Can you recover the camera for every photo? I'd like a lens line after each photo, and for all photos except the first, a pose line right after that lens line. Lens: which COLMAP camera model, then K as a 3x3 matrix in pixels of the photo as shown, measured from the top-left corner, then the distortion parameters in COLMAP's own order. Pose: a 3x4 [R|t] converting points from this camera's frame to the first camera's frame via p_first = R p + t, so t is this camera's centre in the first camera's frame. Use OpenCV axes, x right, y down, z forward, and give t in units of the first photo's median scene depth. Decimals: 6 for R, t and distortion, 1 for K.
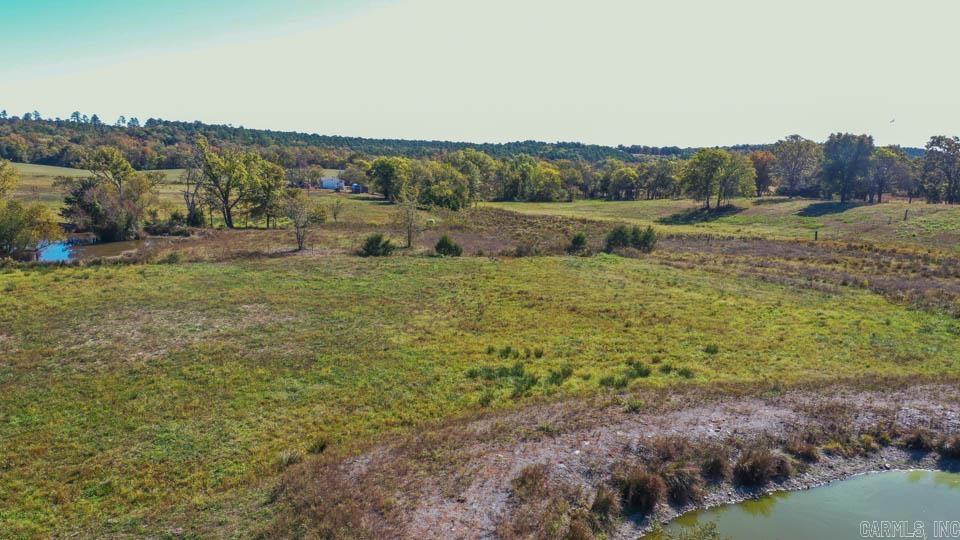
lens RADIAL K [[739.9, 0, 483.4], [0, 739.9, 274.0], [0, 0, 1]] dist [0.285806, -0.377439]
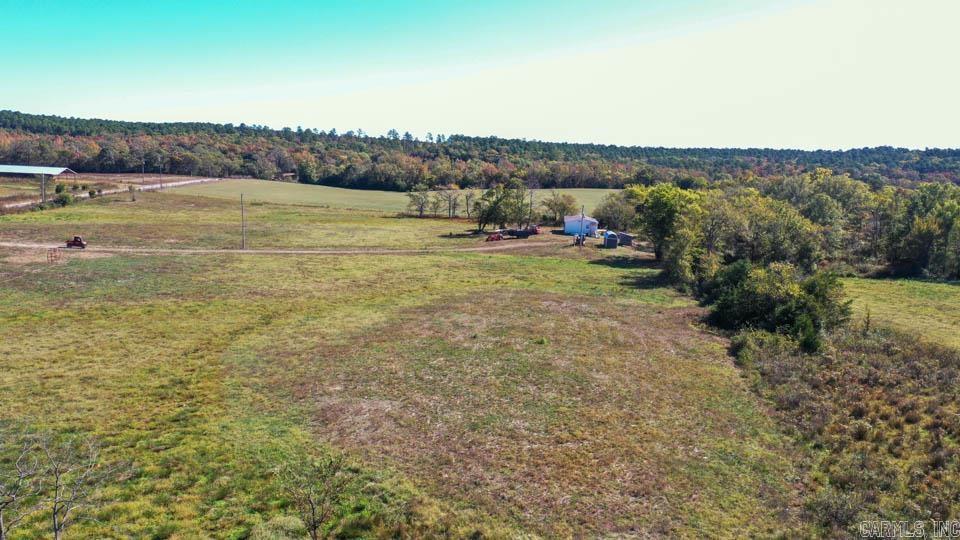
lens RADIAL K [[739.9, 0, 483.4], [0, 739.9, 274.0], [0, 0, 1]] dist [0.285806, -0.377439]
pose [[0.922784, 0.062506, -0.380215, -0.029124], [-0.067006, 0.997752, 0.001403, -0.072382], [0.379448, 0.024182, 0.924897, 0.358882]]
